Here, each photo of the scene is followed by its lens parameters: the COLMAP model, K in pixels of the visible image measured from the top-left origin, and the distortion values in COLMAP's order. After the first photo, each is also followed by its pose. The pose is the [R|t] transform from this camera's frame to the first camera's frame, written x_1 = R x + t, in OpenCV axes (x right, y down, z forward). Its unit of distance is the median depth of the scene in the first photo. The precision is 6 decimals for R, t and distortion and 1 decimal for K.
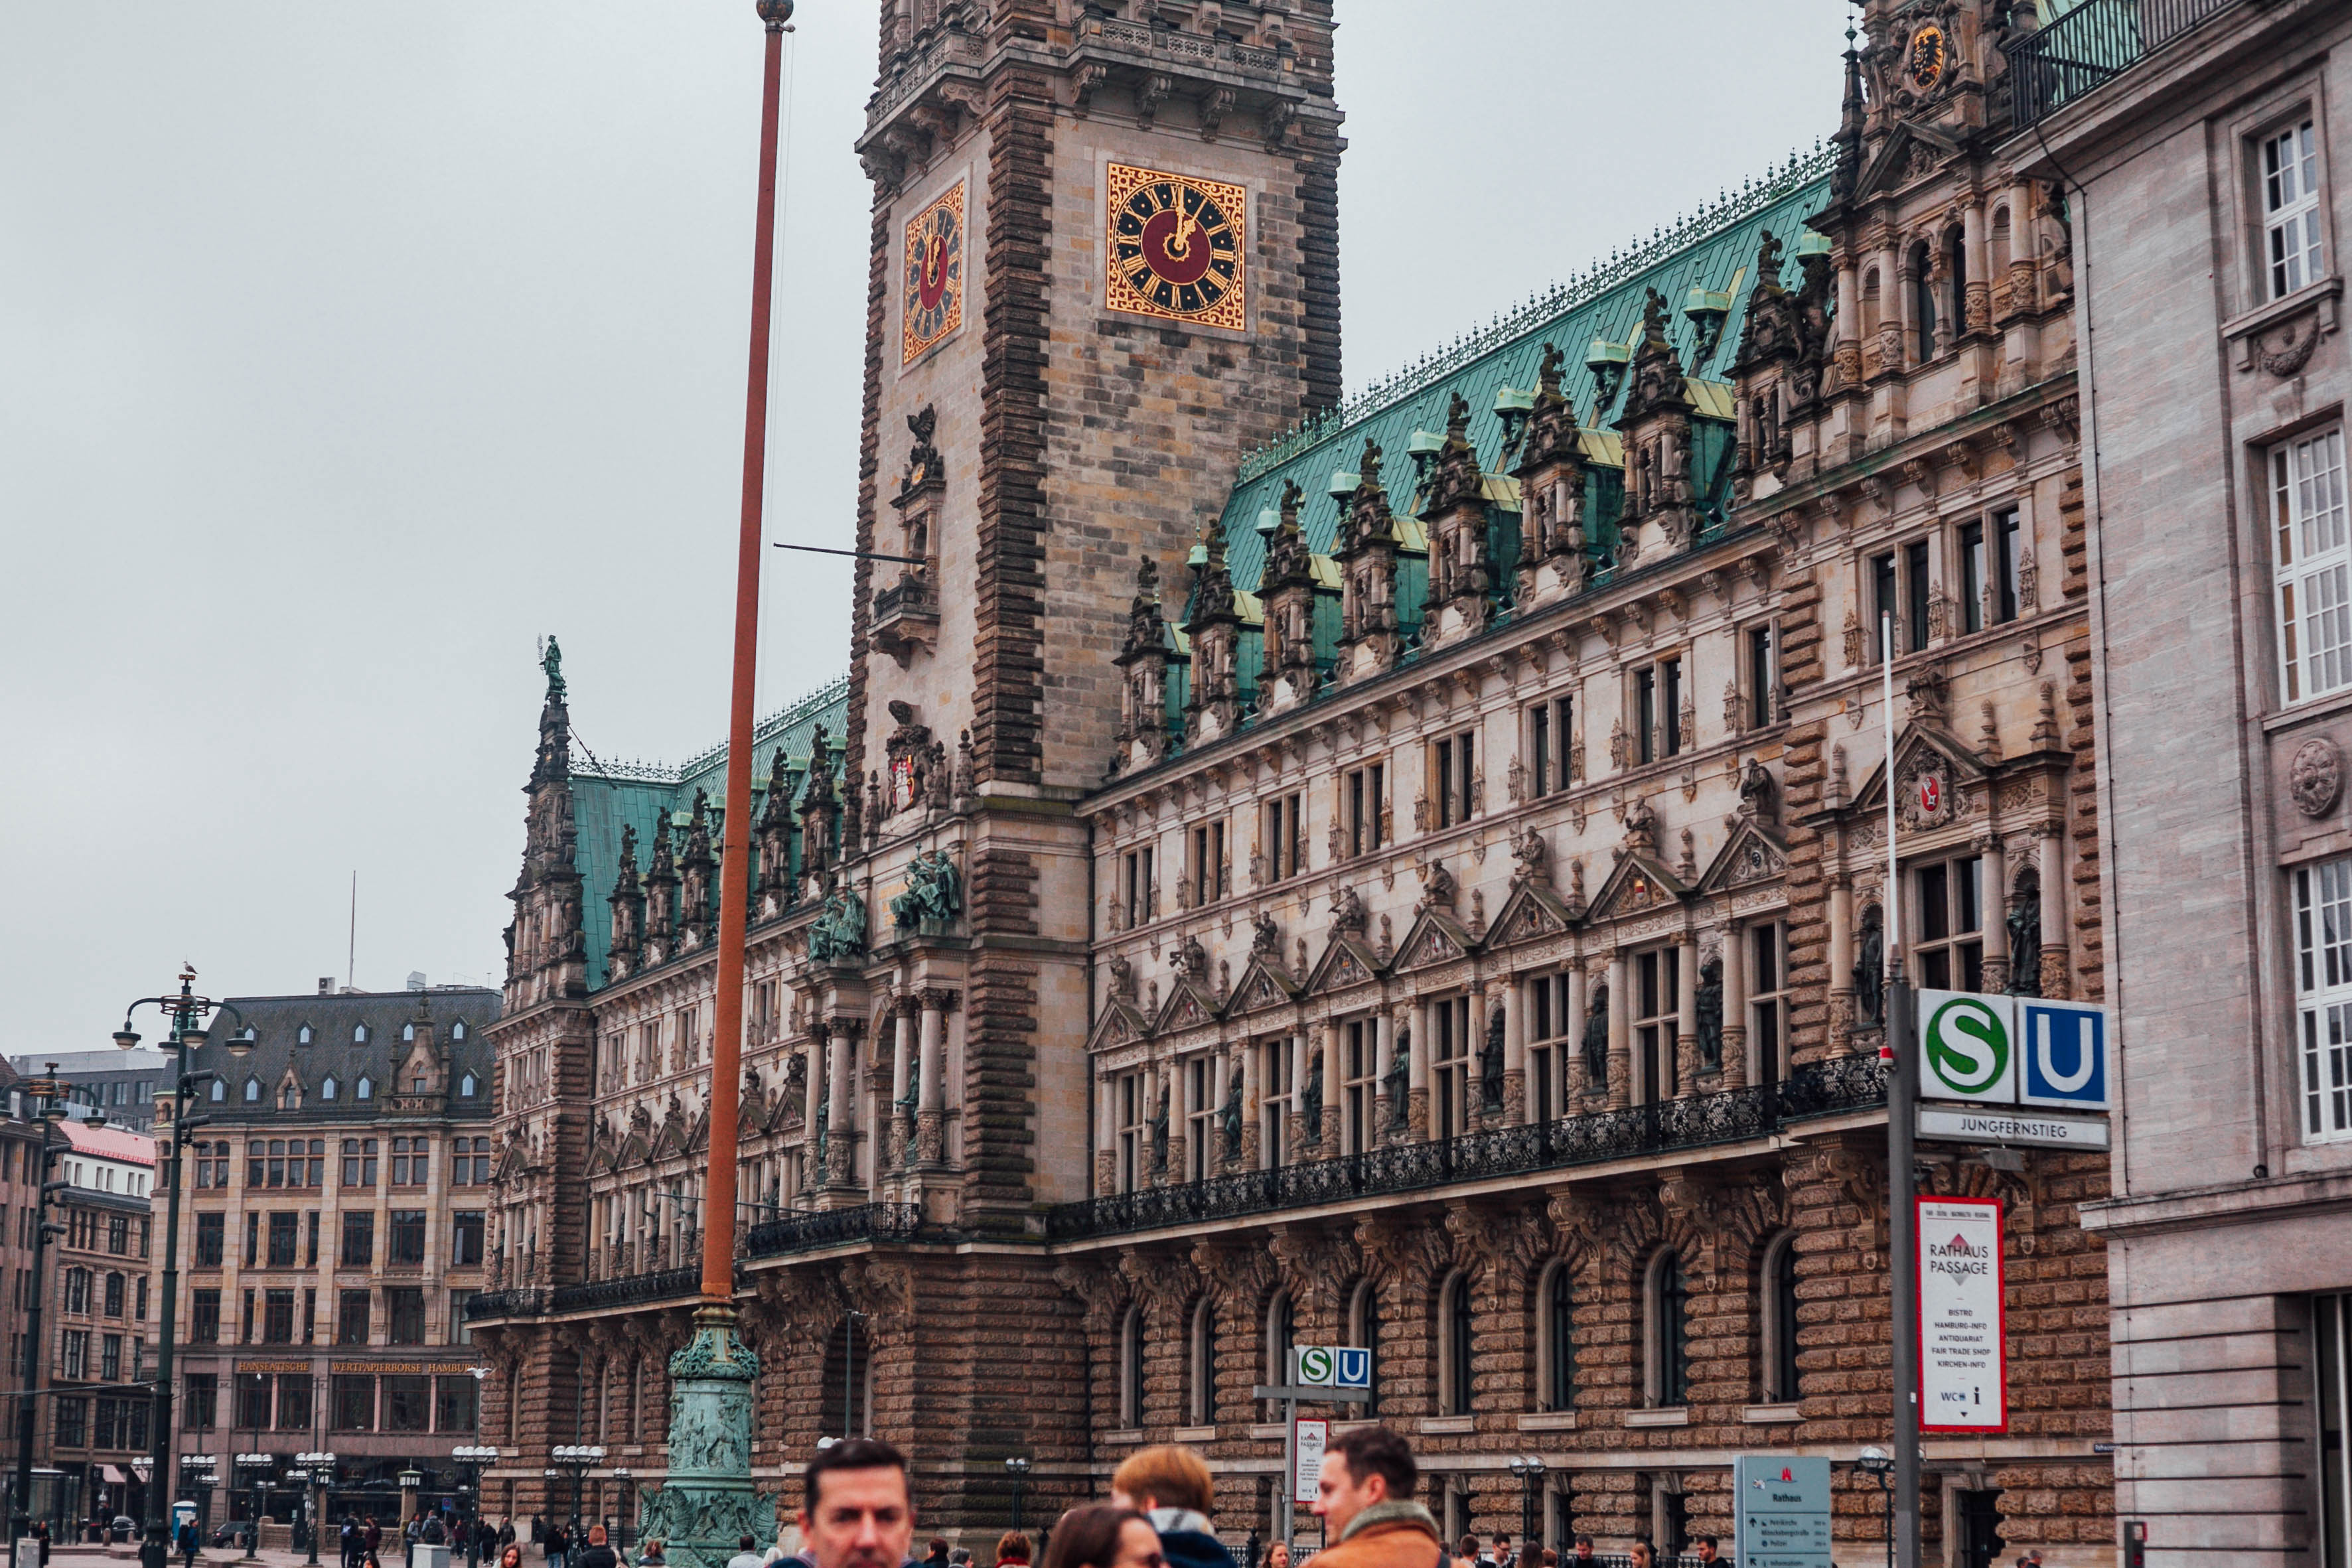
lens RADIAL K [[3721.1, 0, 1038.4], [0, 3721.1, 815.2], [0, 0, 1]] dist [-0.068037, 0.000000]
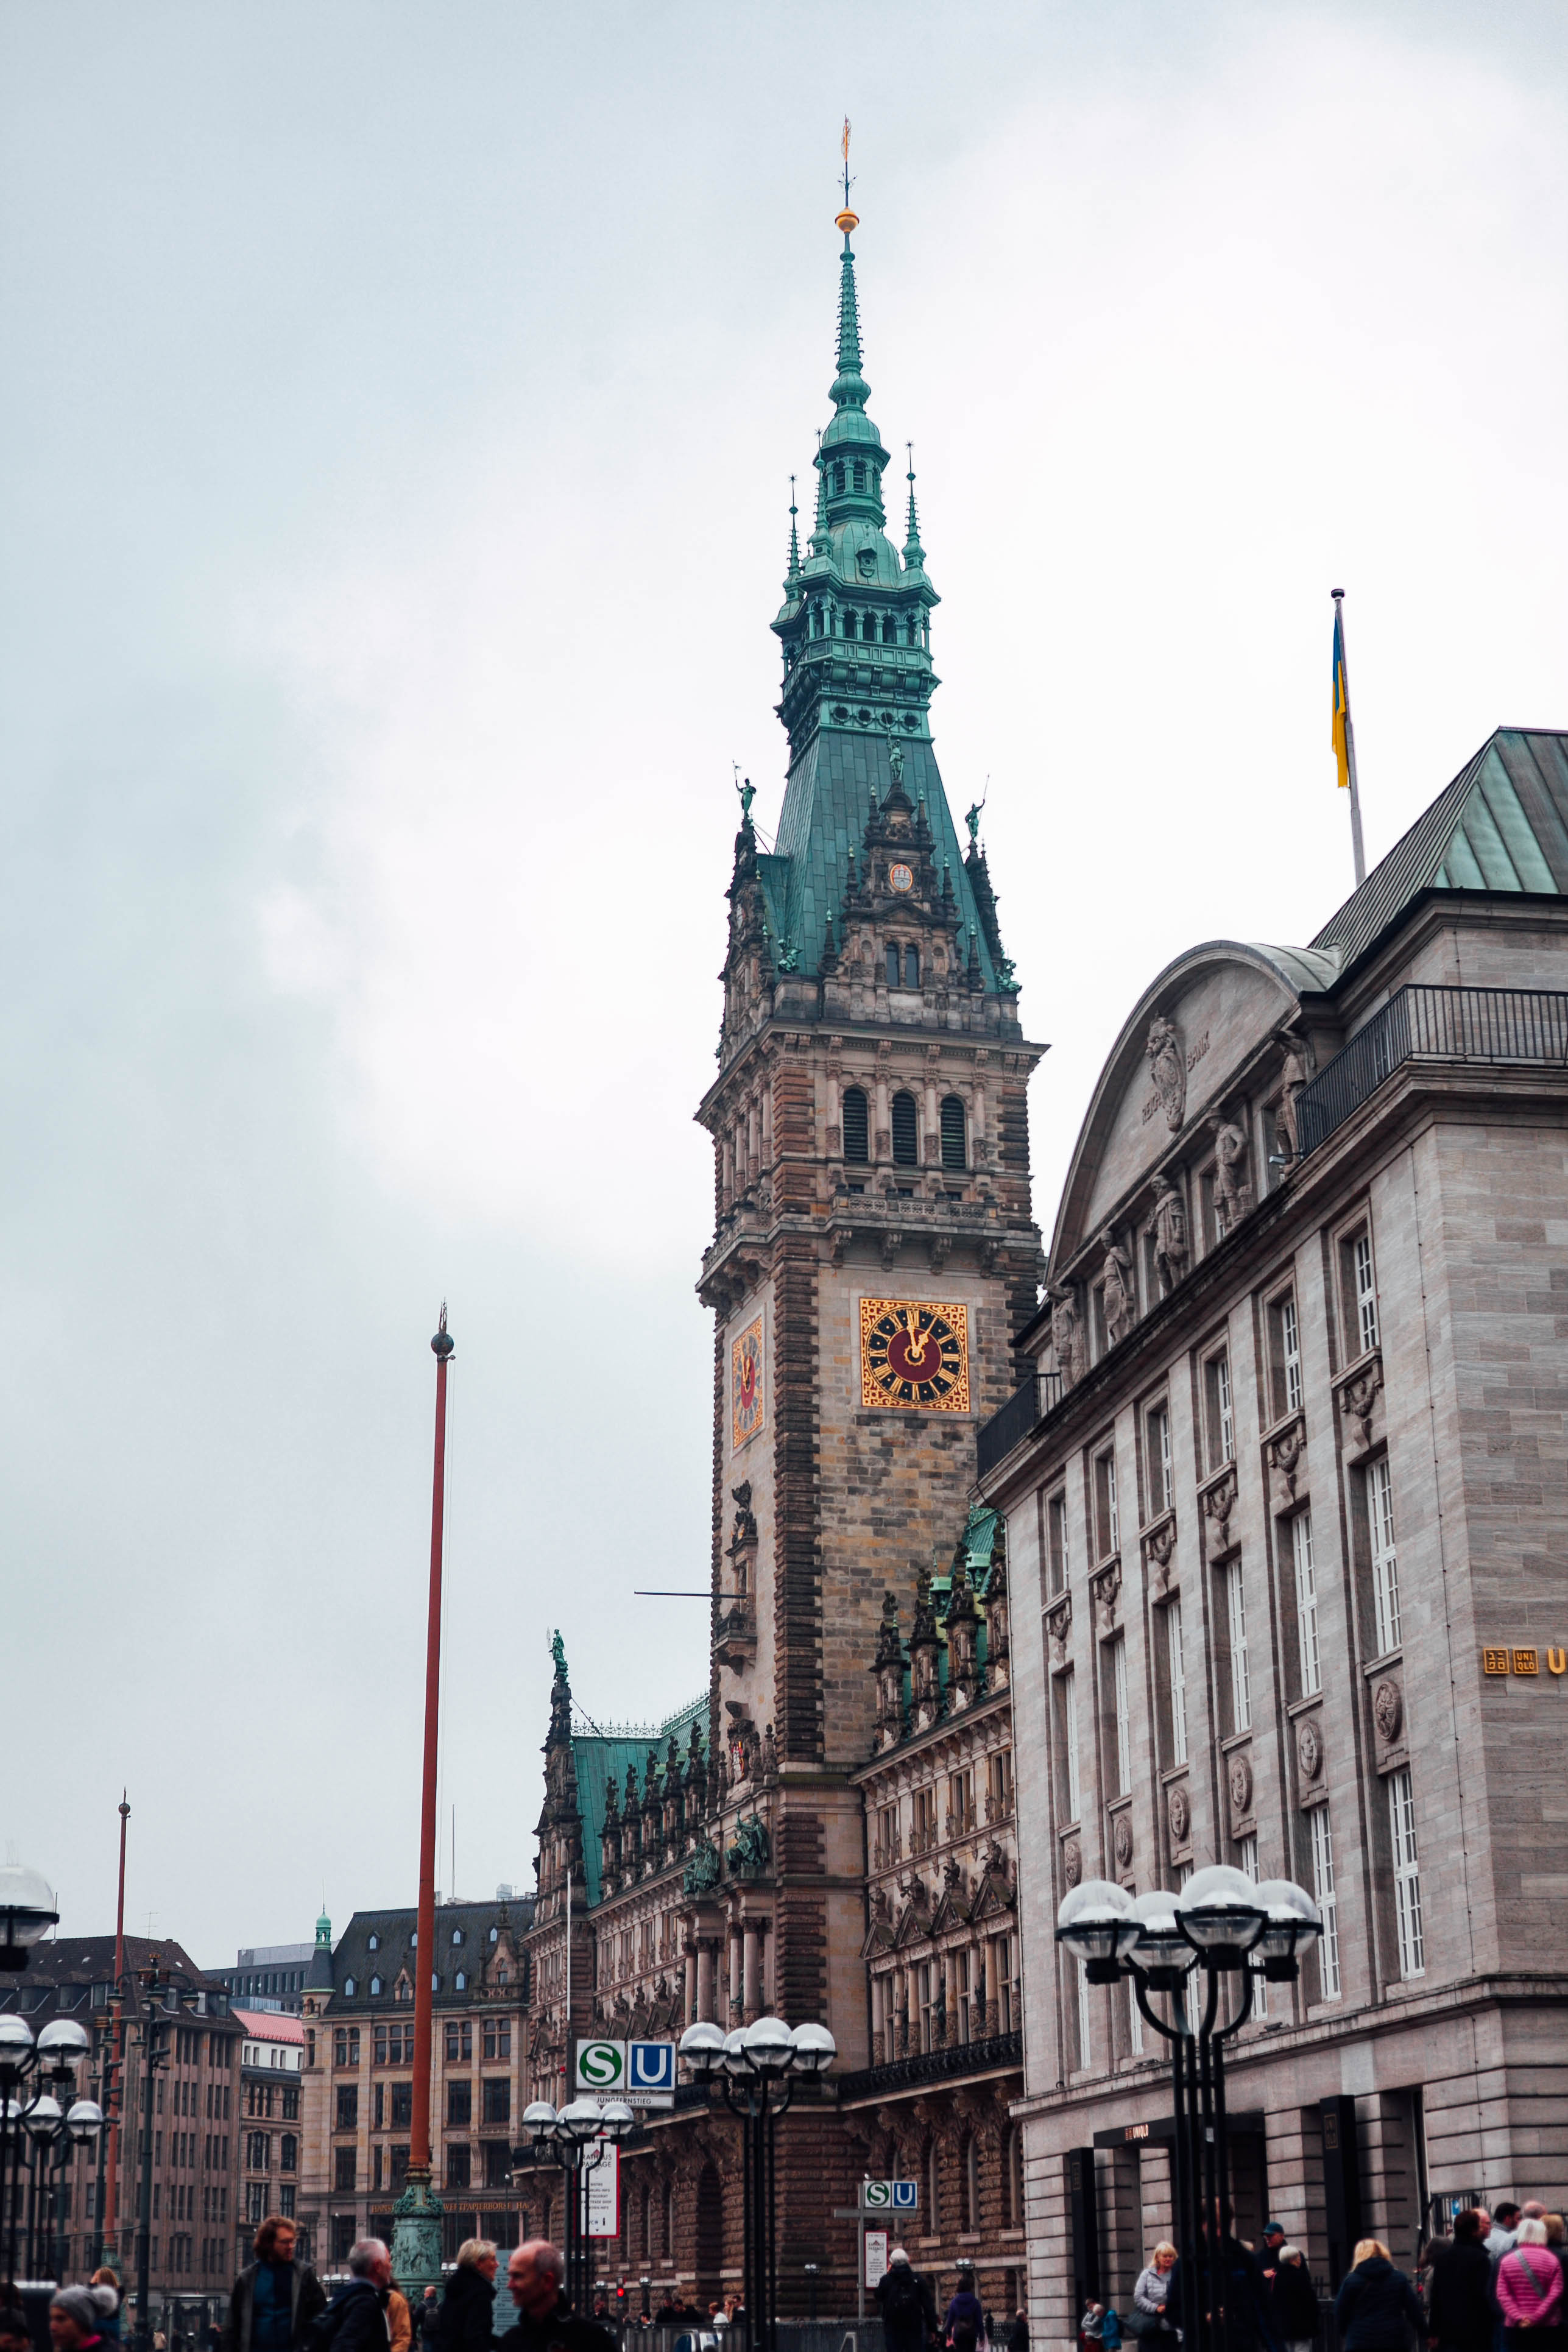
lens RADIAL K [[3428.5, 0, 742.1], [0, 3428.5, 1254.5], [0, 0, 1]] dist [-0.092020, 0.000000]
pose [[0.987590, -0.071372, -0.139902, 0.153315], [0.054194, 0.990930, -0.122968, -0.038454], [0.147409, 0.113860, 0.982500, -0.249584]]
